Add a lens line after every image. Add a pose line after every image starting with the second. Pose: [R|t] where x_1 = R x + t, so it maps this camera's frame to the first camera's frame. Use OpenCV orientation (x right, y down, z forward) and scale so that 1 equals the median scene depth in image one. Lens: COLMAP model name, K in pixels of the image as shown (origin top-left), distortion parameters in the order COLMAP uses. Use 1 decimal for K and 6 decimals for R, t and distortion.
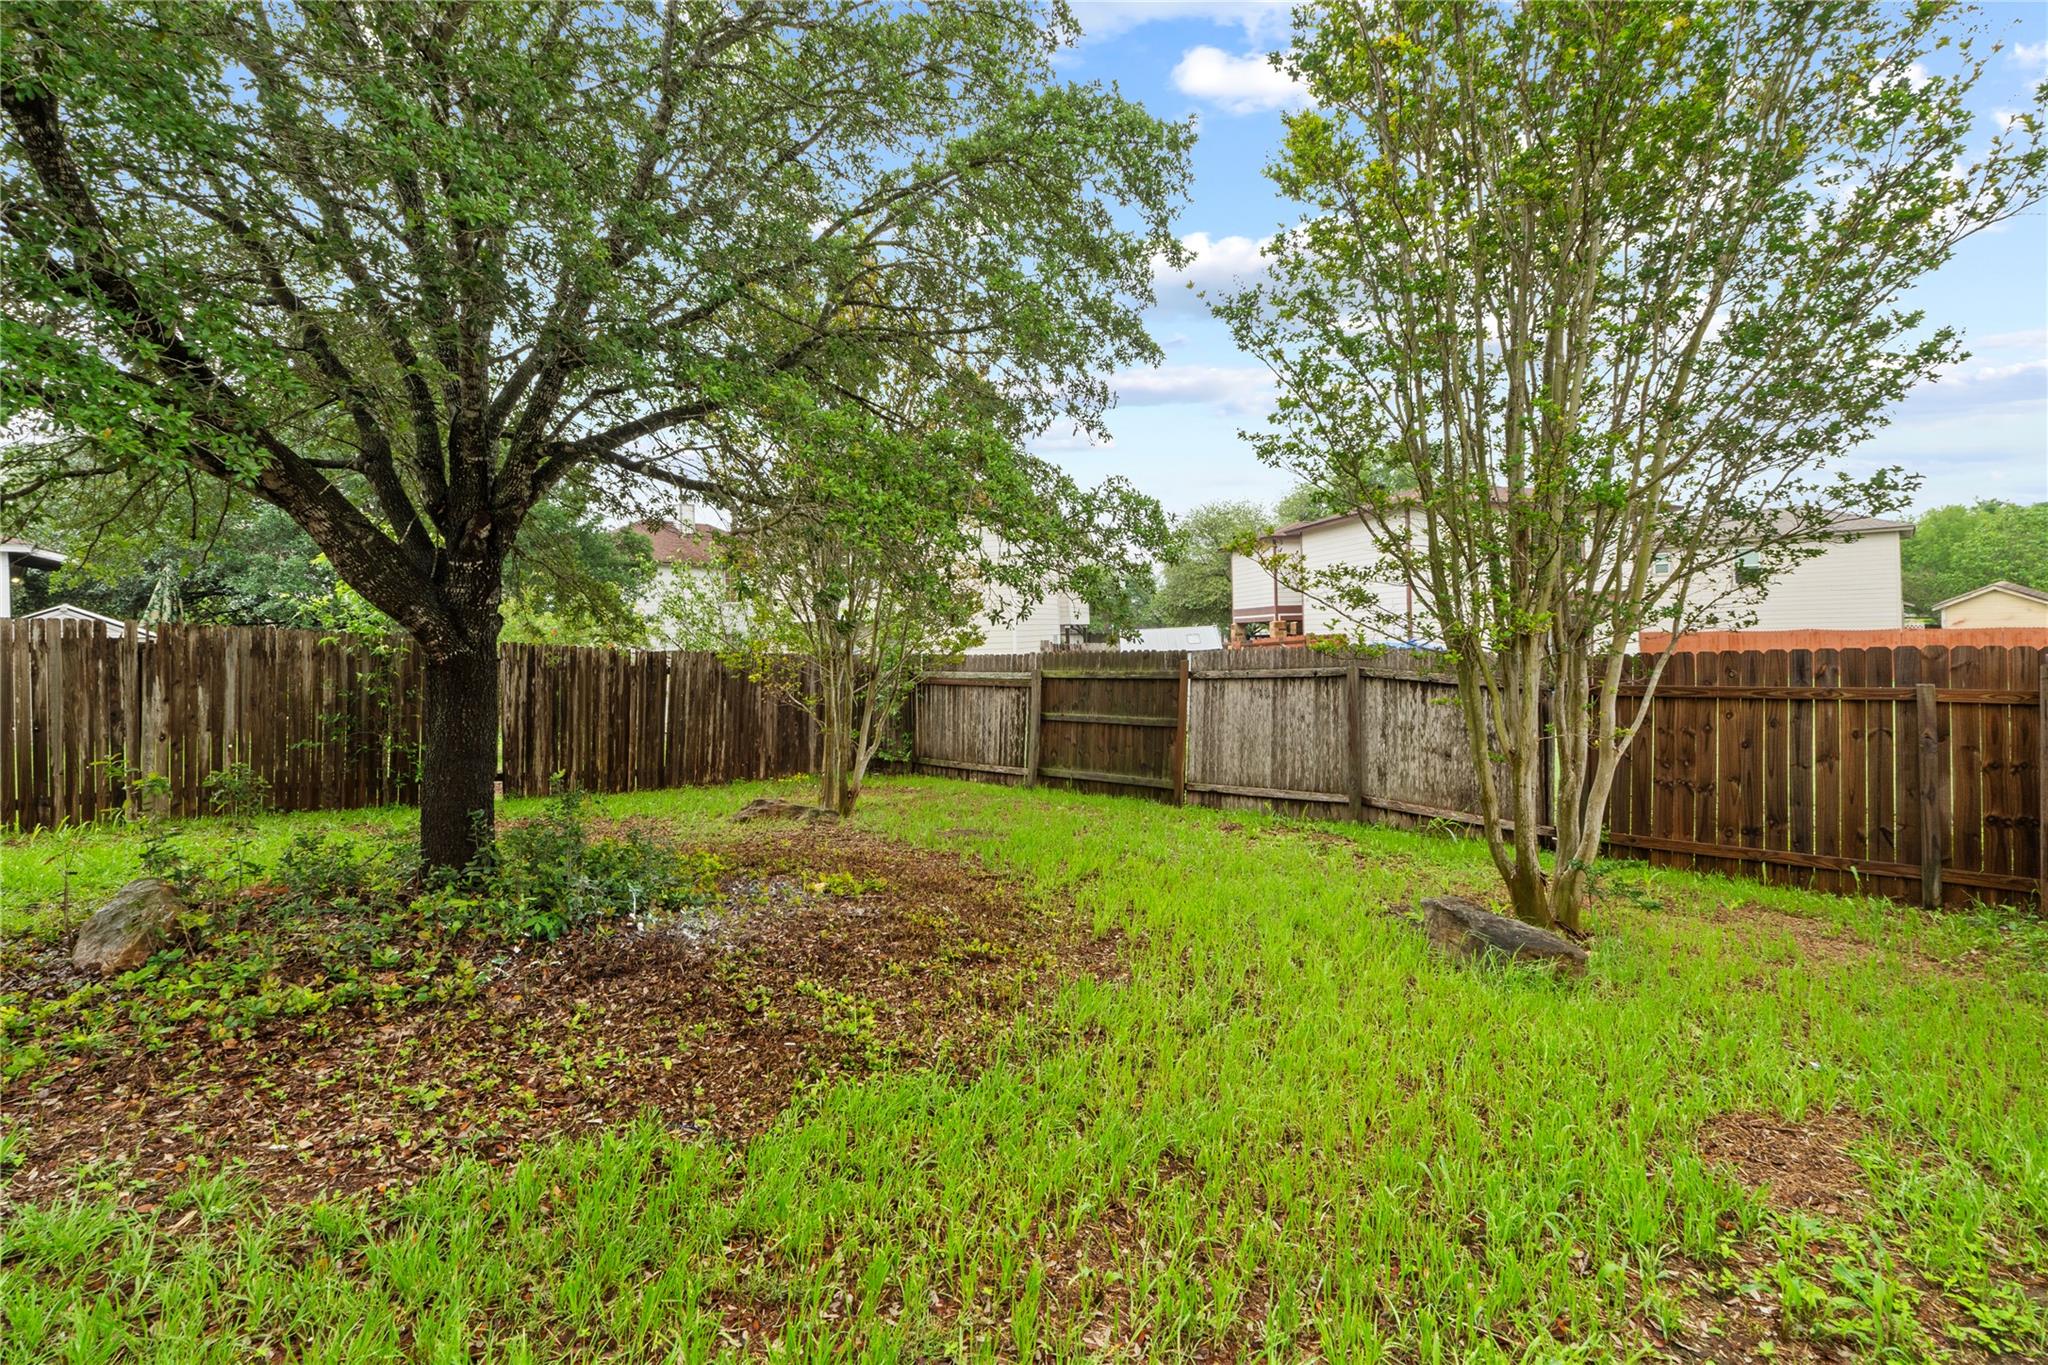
lens RADIAL K [[909.6, 0, 1051.3], [0, 909.6, 641.9], [0, 0, 1]] dist [-0.001151, -0.000209]
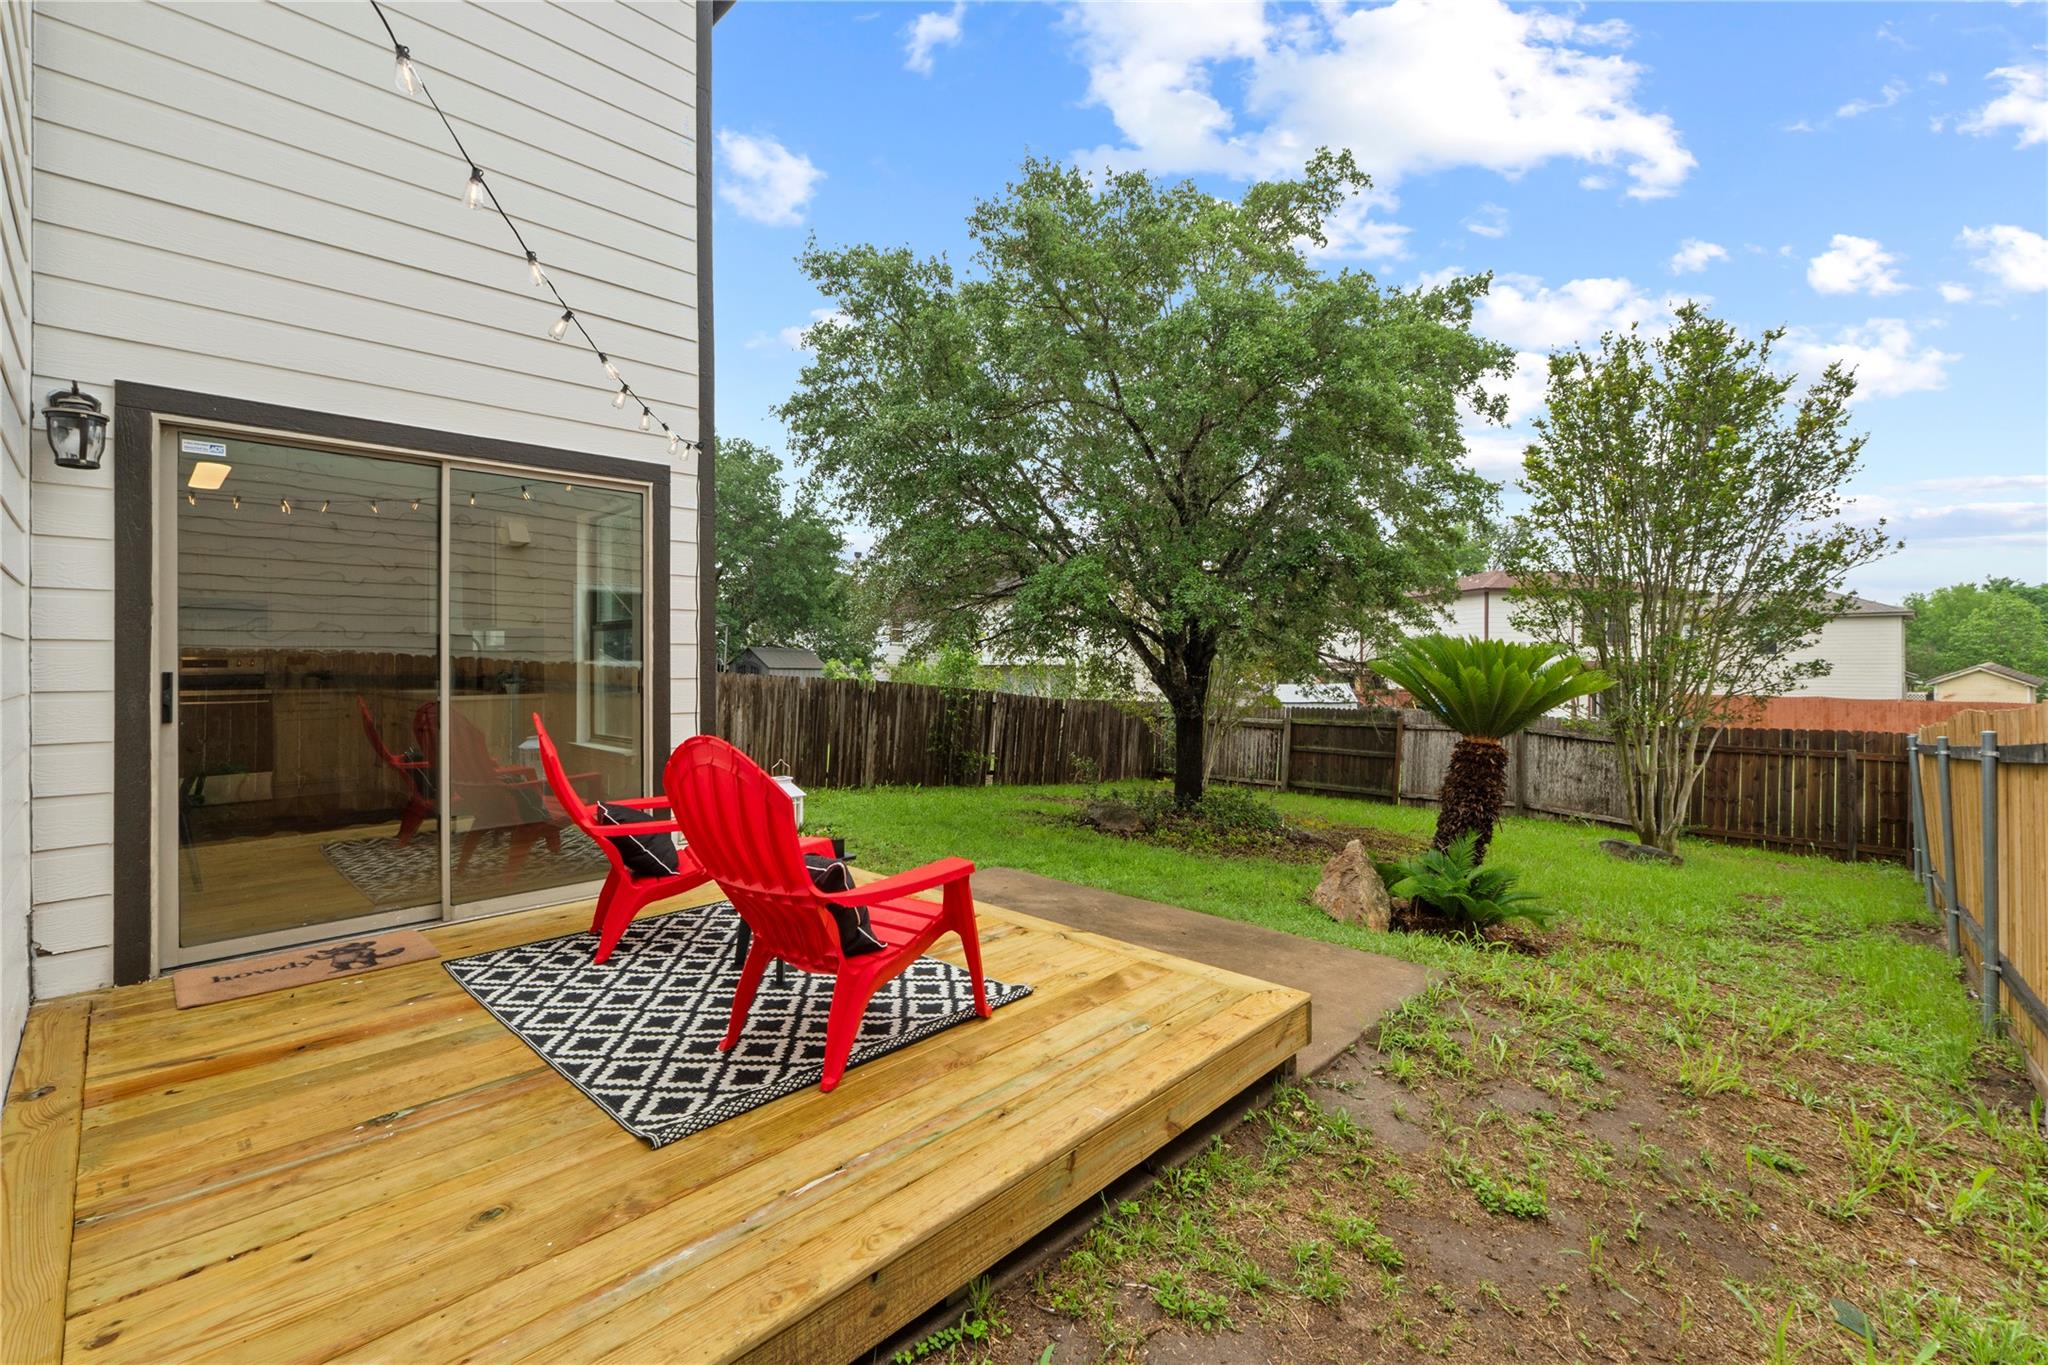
lens RADIAL K [[876.5, 0, 1024.9], [0, 876.5, 661.4], [0, 0, 1]] dist [-0.002820, -0.000388]
pose [[0.998149, 0.032407, -0.051470, -0.523874], [-0.033043, 0.999387, -0.011549, -0.045915], [0.051065, 0.013229, 0.998608, -0.703117]]
